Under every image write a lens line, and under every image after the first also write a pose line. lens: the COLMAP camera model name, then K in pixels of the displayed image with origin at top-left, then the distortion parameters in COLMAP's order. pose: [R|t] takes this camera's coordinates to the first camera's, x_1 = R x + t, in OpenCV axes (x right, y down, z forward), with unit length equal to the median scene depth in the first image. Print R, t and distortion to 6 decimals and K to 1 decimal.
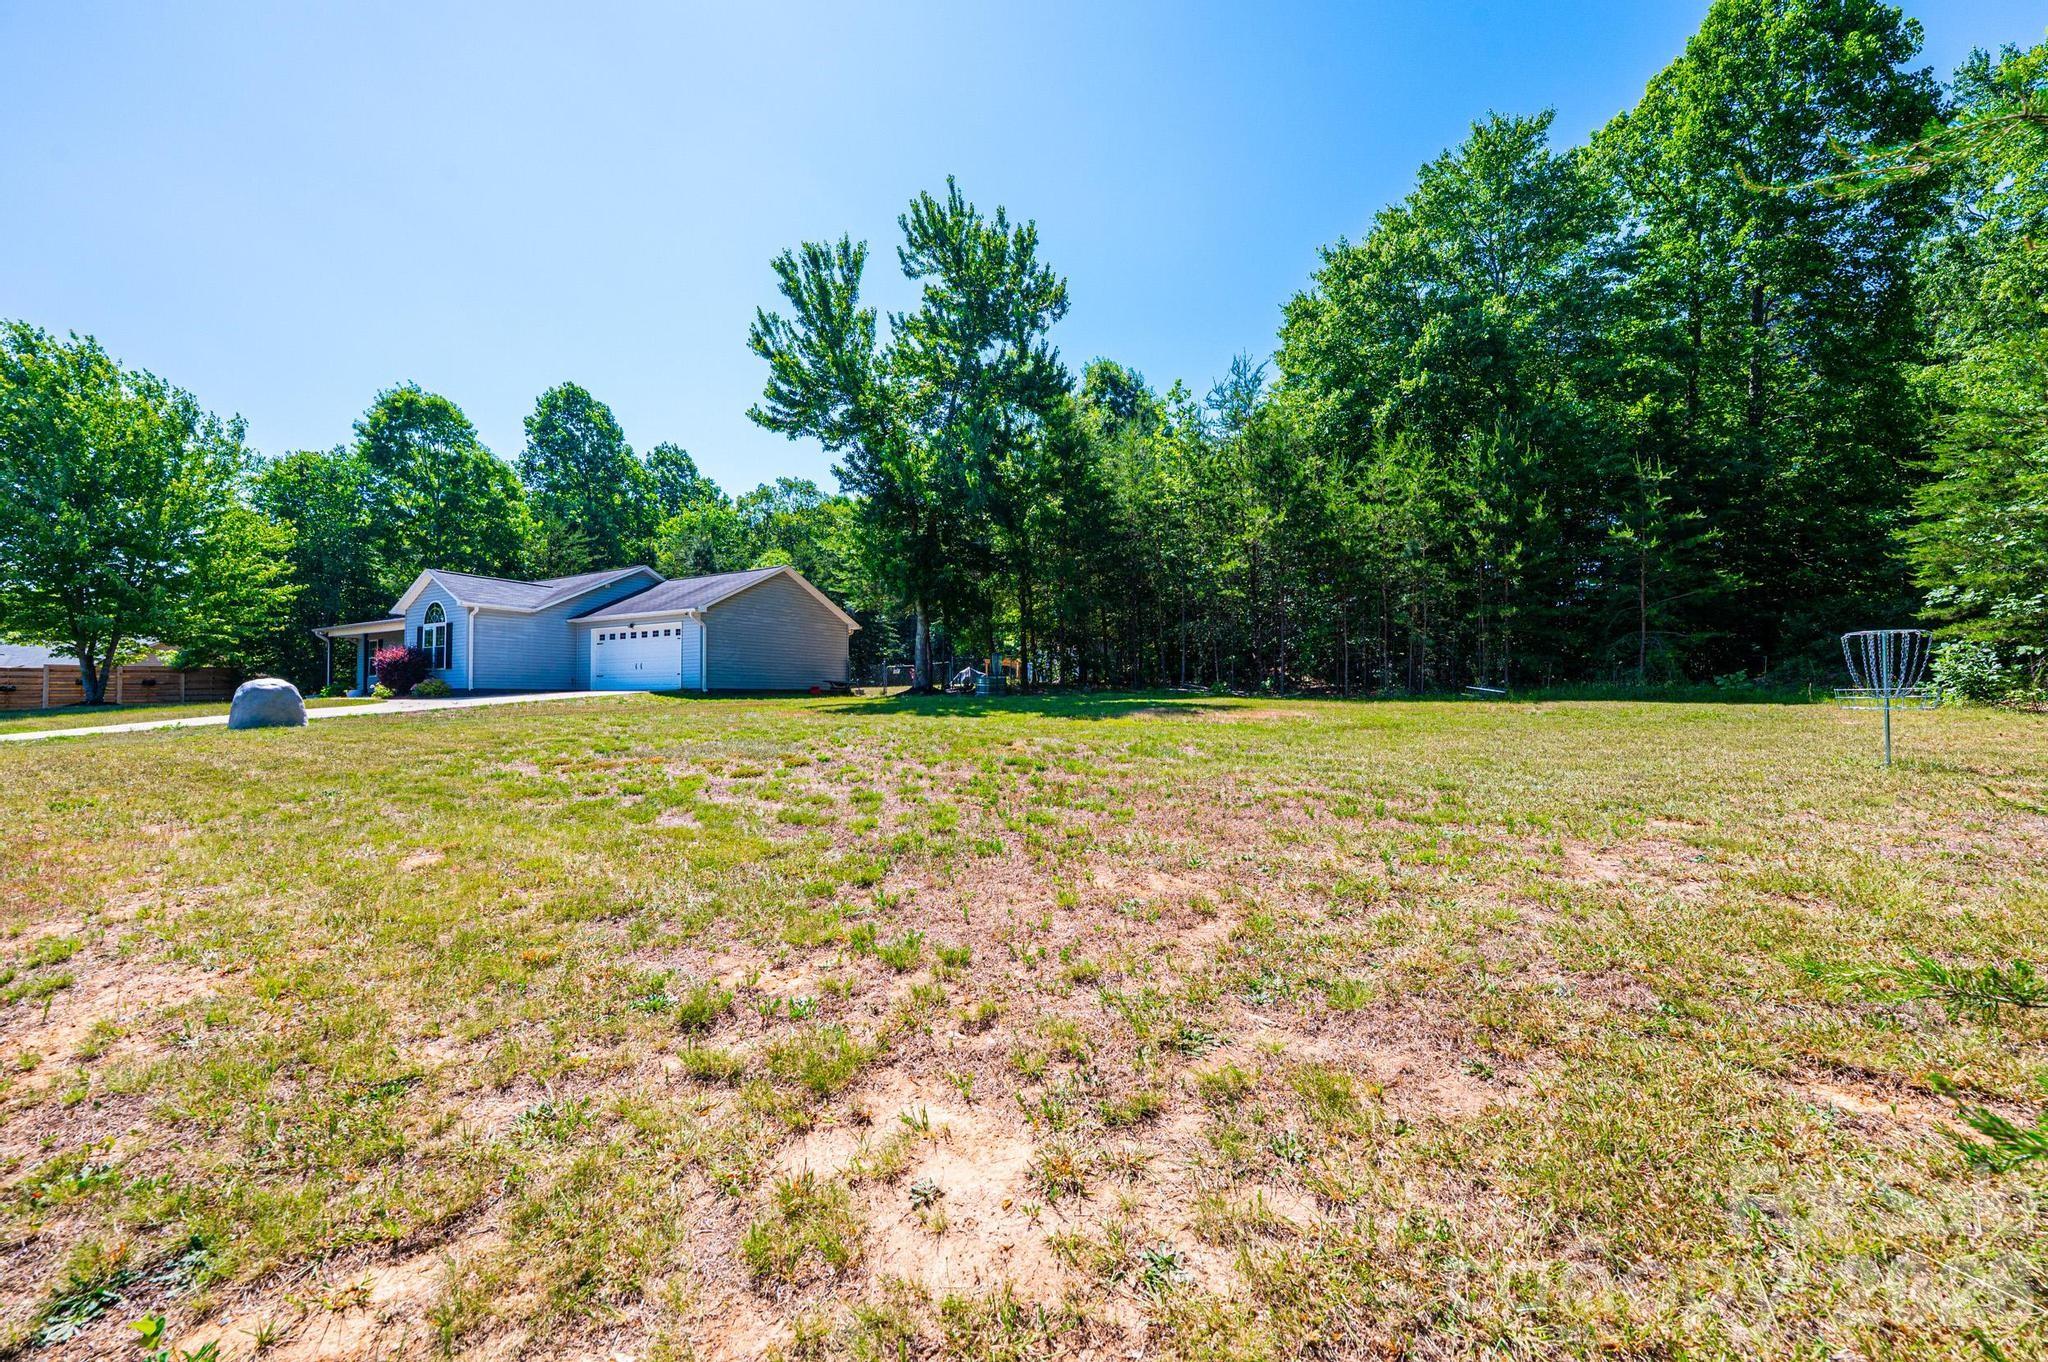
lens RADIAL K [[831.7, 0, 1056.1], [0, 831.7, 696.8], [0, 0, 1]] dist [0.006800, 0.000008]
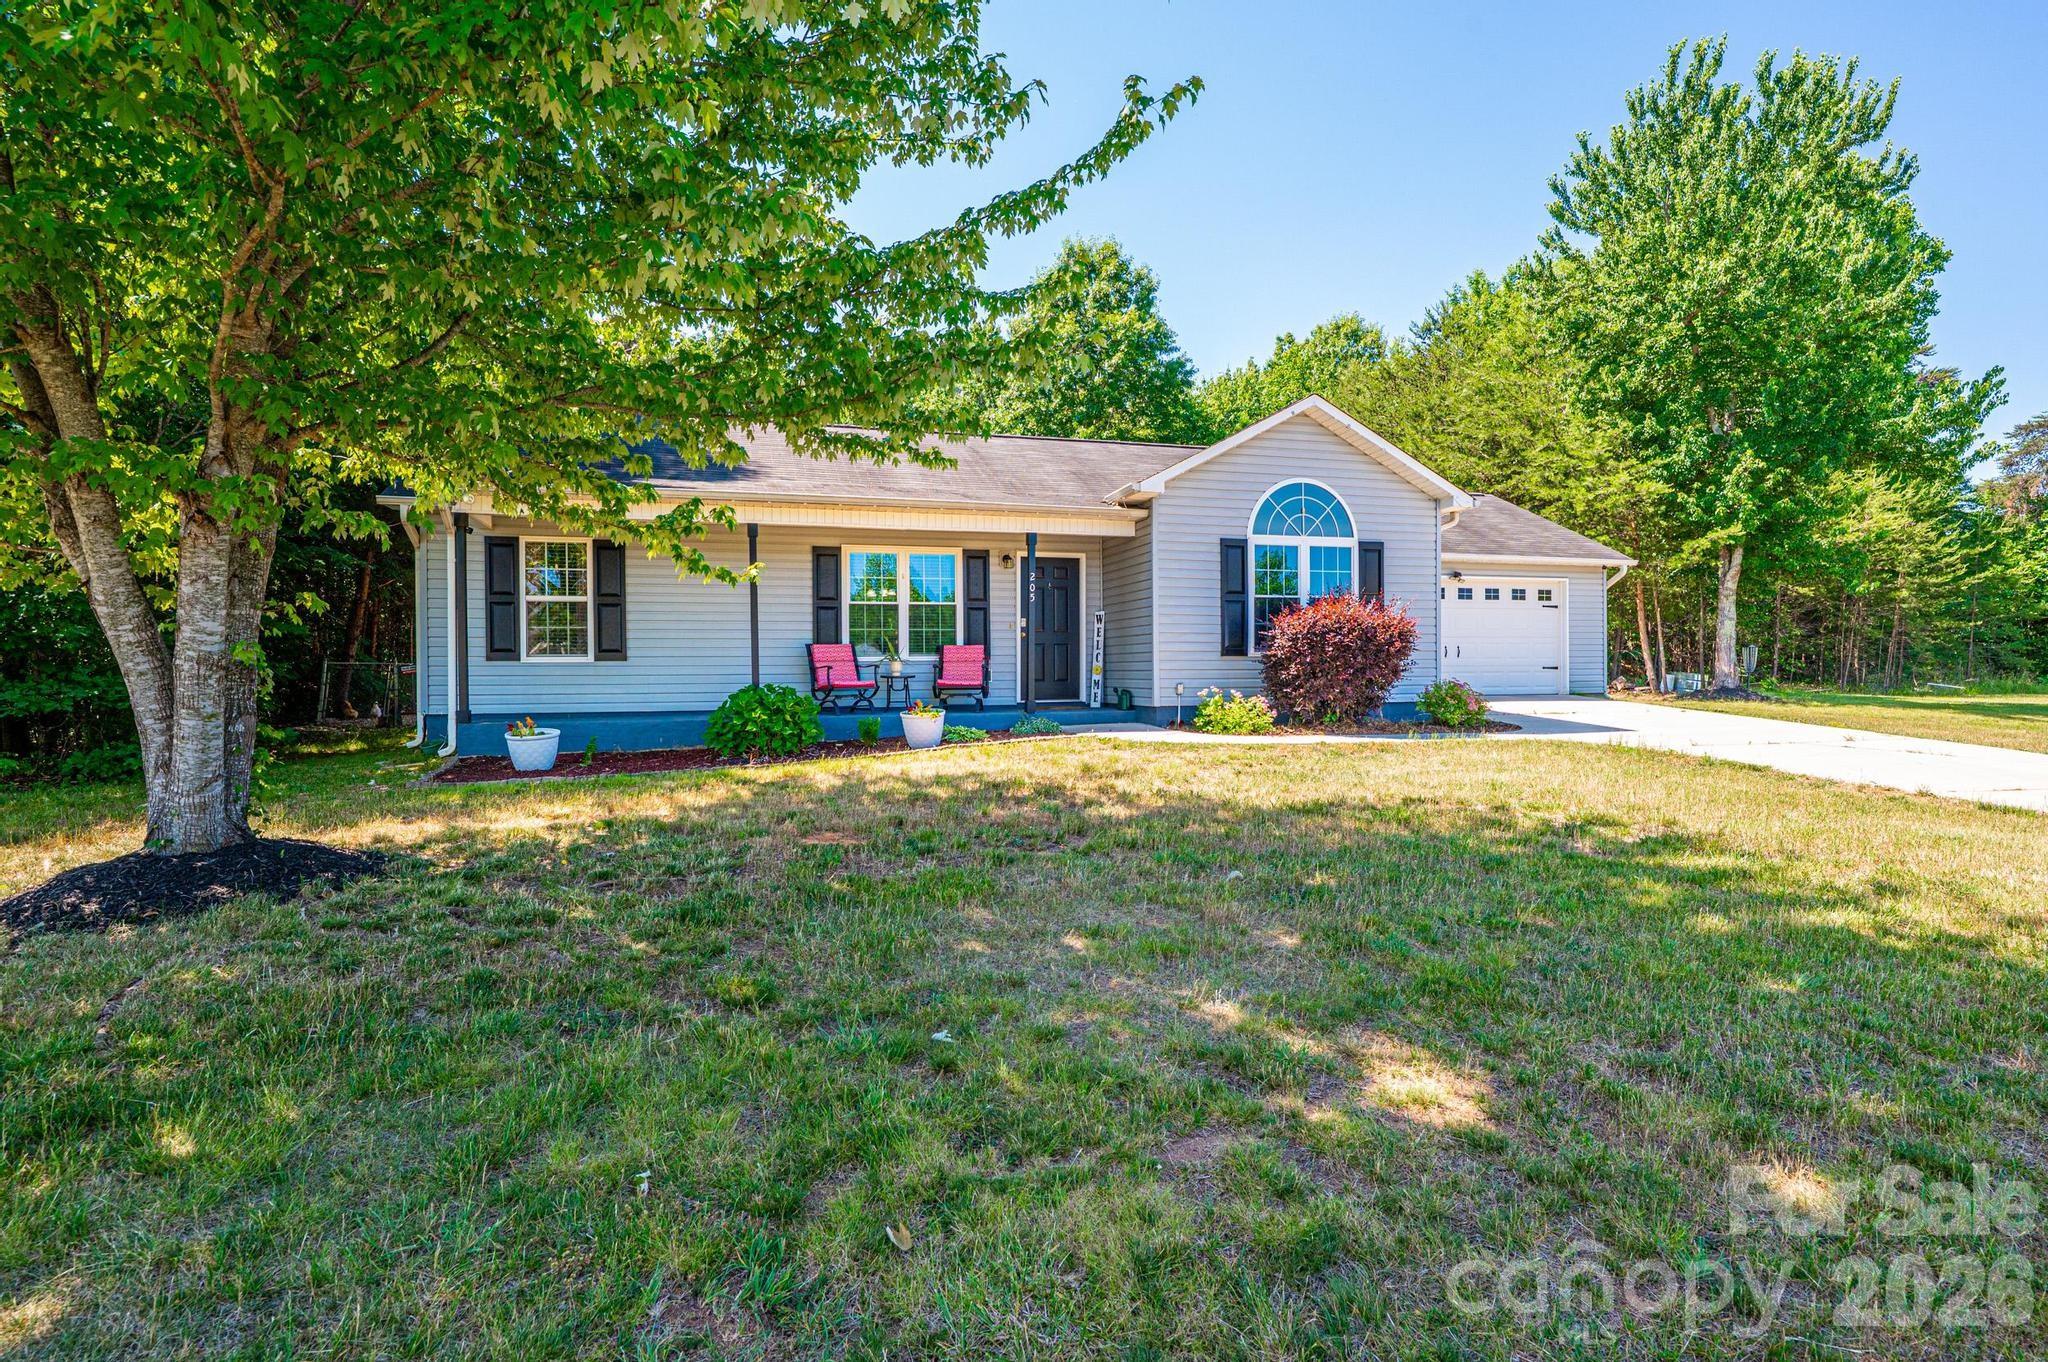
lens RADIAL K [[988.7, 0, 1024.0], [0, 988.7, 681.0], [0, 0, 1]] dist [-0.003461, 0.000667]
pose [[0.707833, -0.006695, 0.706348, -1.124460], [-0.005239, 0.999878, 0.014726, -0.026432], [-0.706360, -0.014124, 0.707711, 0.740519]]
